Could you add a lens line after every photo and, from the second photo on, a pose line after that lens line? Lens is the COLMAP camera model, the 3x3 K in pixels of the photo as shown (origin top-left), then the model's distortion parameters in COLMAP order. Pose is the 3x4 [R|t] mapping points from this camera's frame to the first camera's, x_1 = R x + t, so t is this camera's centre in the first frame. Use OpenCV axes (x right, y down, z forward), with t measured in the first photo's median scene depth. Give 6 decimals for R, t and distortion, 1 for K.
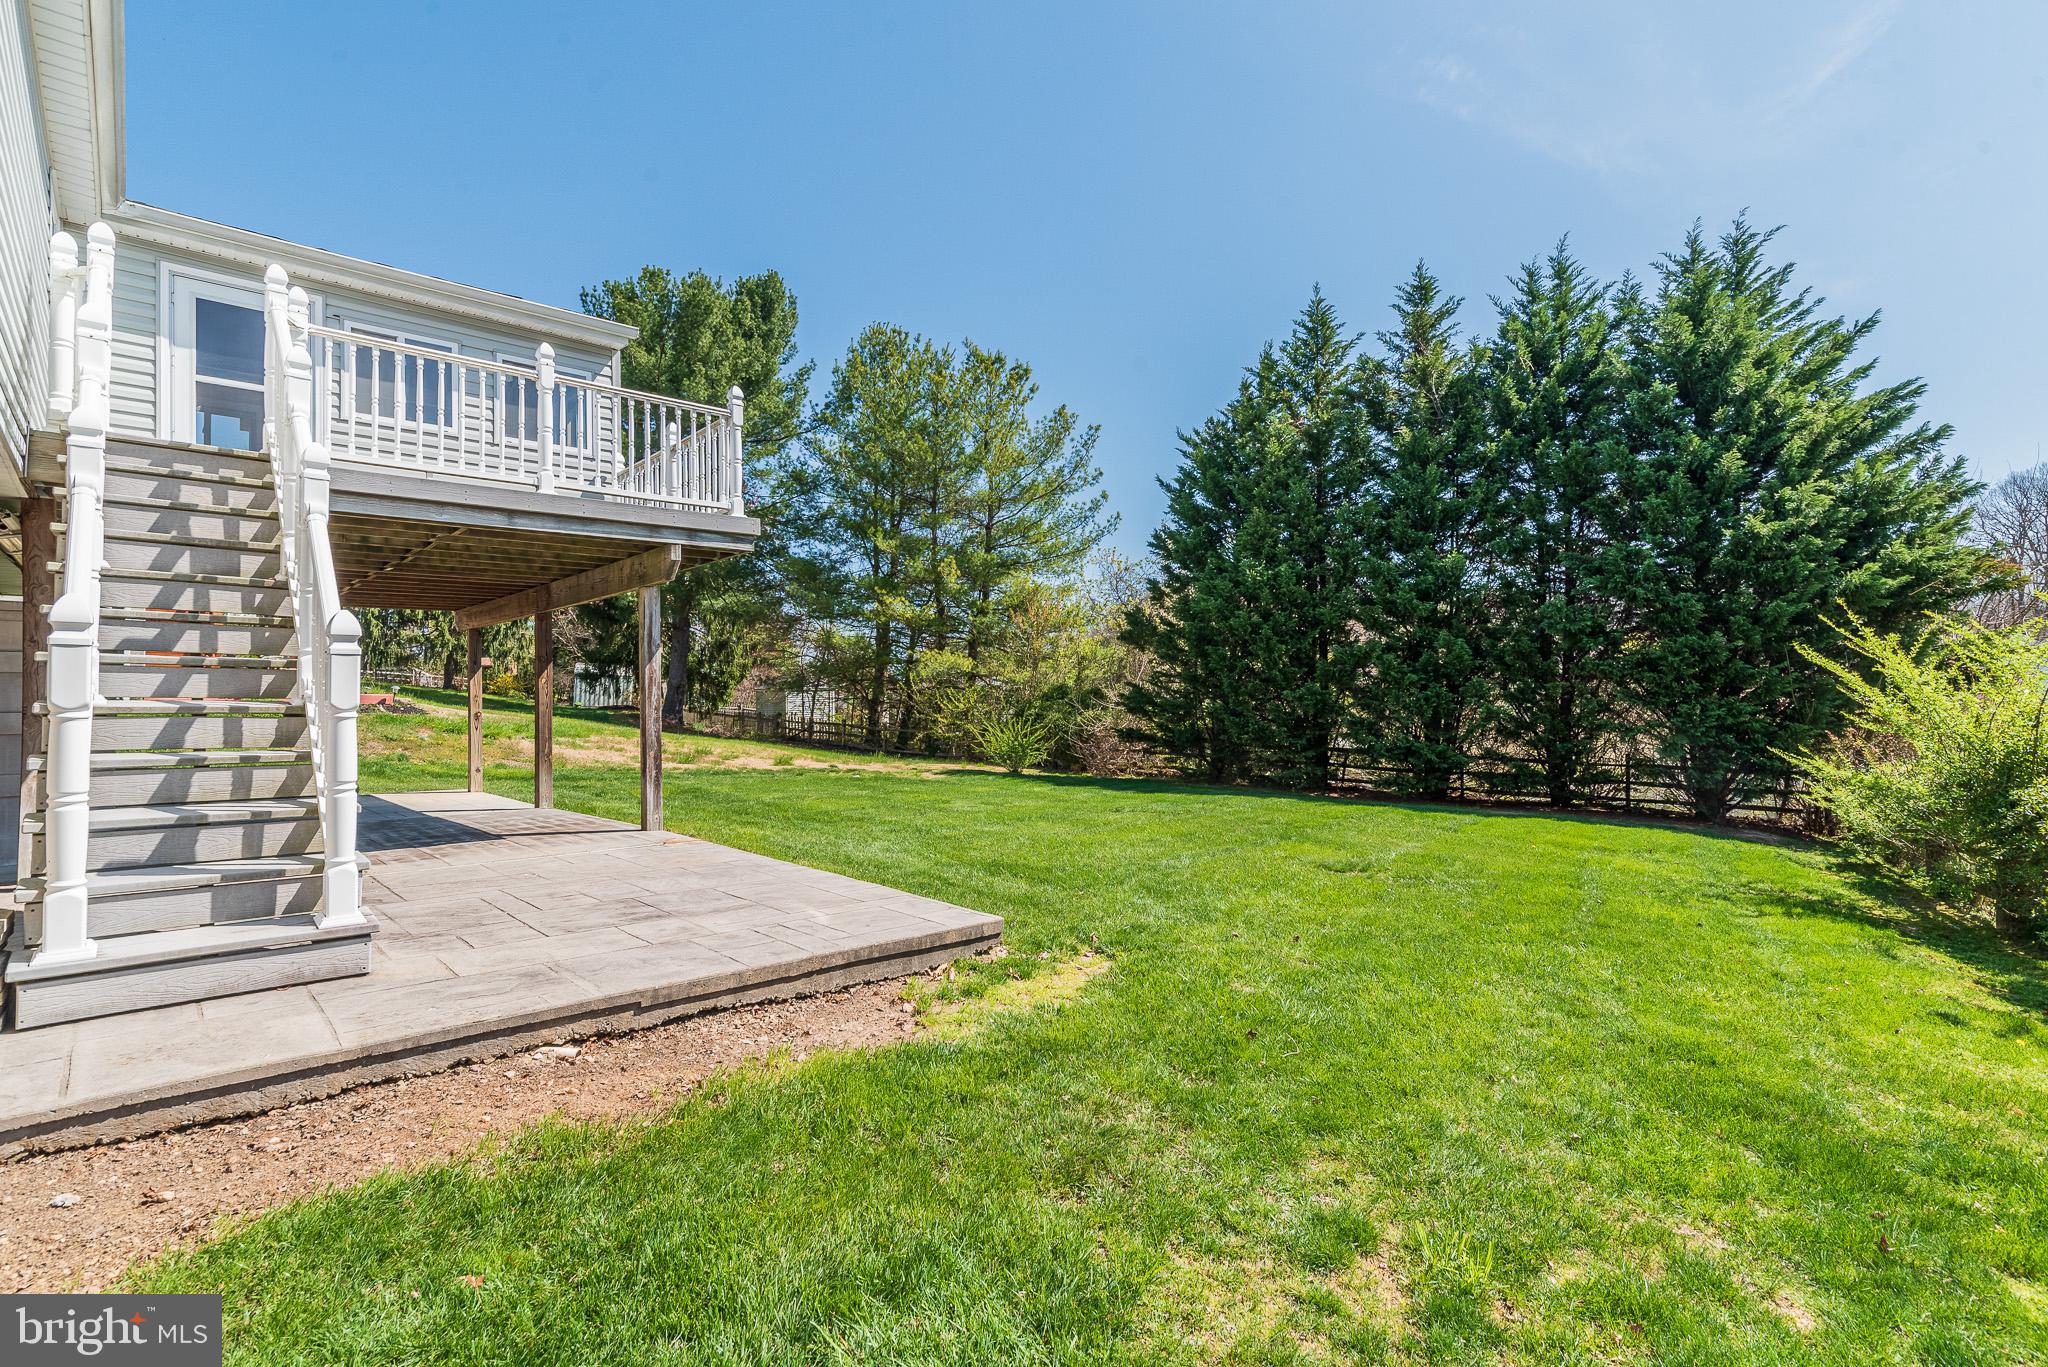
lens RADIAL K [[943.2, 0, 1024.0], [0, 943.2, 683.5], [0, 0, 1]] dist [0.002432, 0.000233]
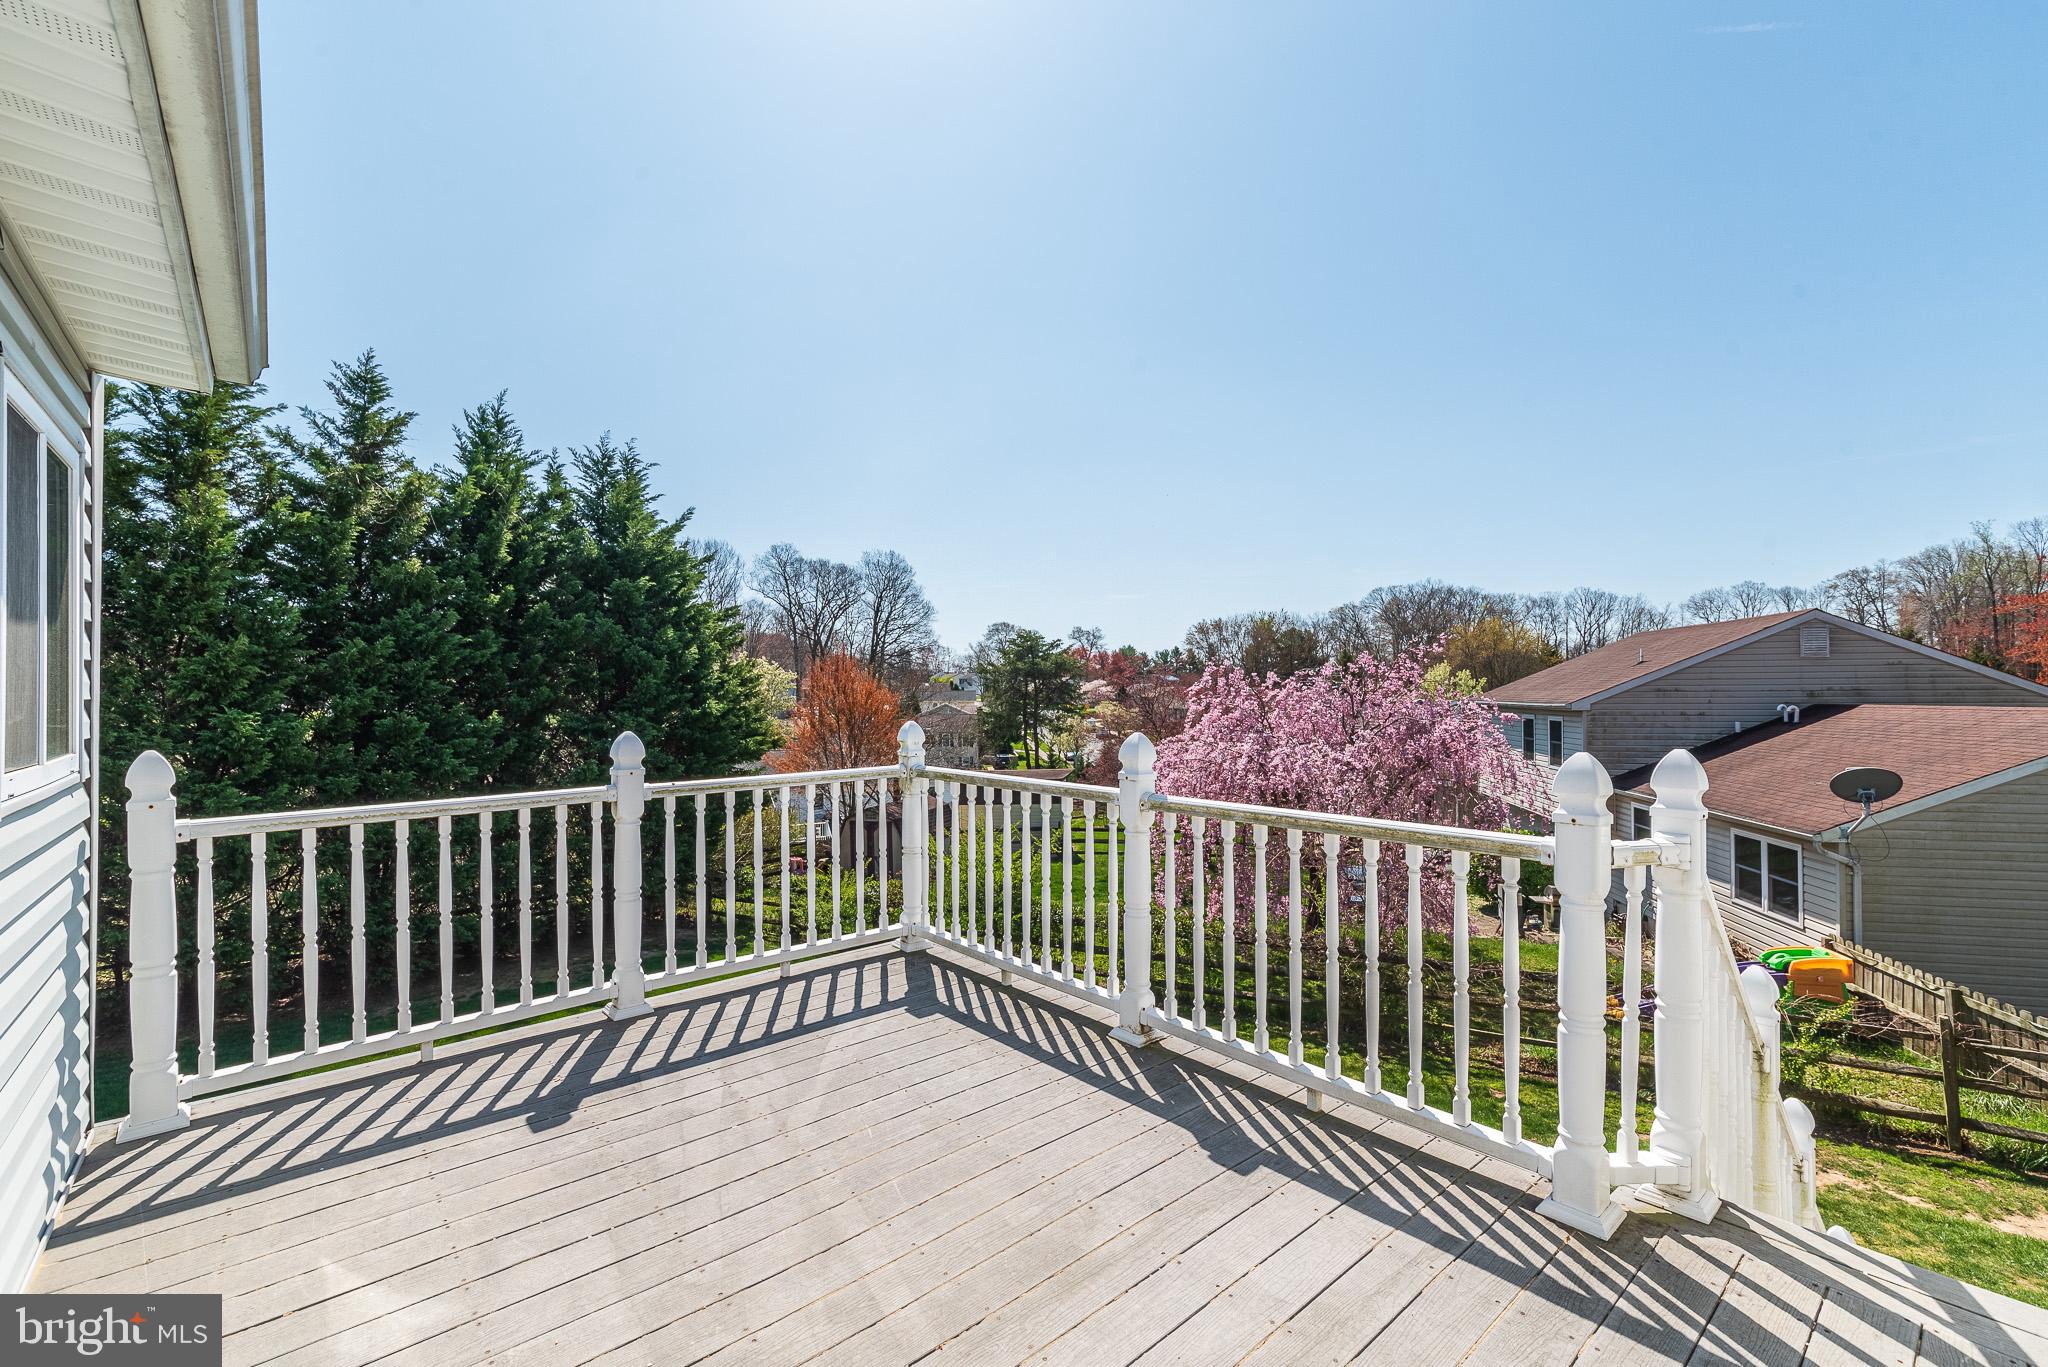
lens RADIAL K [[876.3, 0, 1052.4], [0, 876.3, 682.6], [0, 0, 1]] dist [-0.013282, 0.000007]
pose [[0.042036, 0.028608, 0.998706, -0.338948], [-0.005557, 0.999581, -0.028399, -0.131499], [-0.999101, -0.004356, 0.042177, 0.359970]]
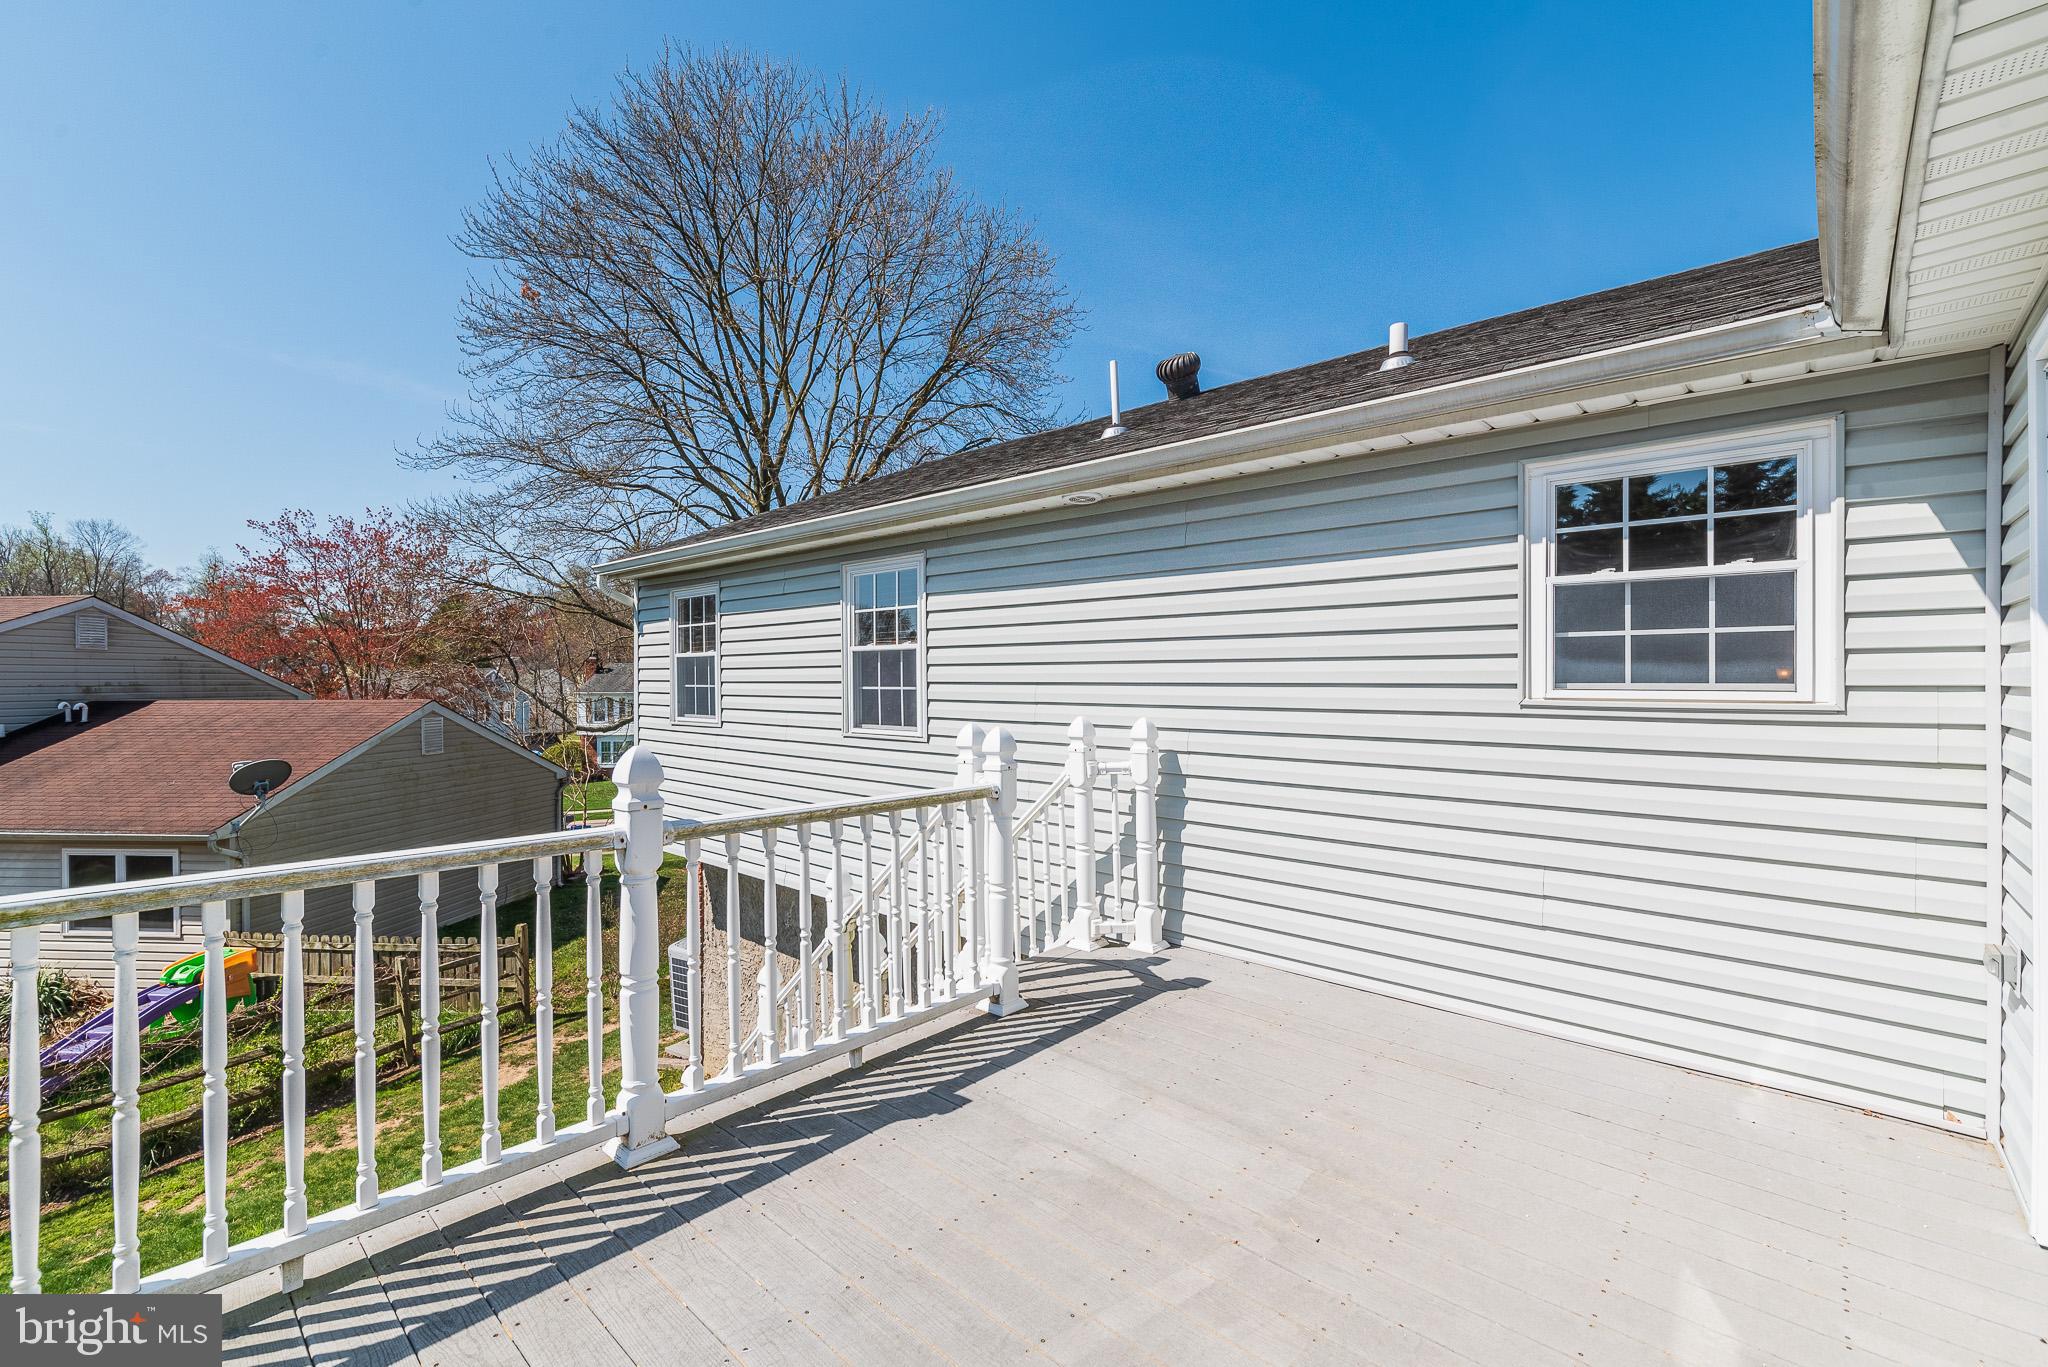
lens RADIAL K [[865.1, 0, 1013.8], [0, 865.1, 690.6], [0, 0, 1]] dist [-0.002136, -0.000107]
pose [[-0.998092, 0.021157, -0.058014, -0.221027], [0.020987, 0.999773, 0.003540, -0.133797], [0.058076, 0.002316, -0.998310, 0.473475]]
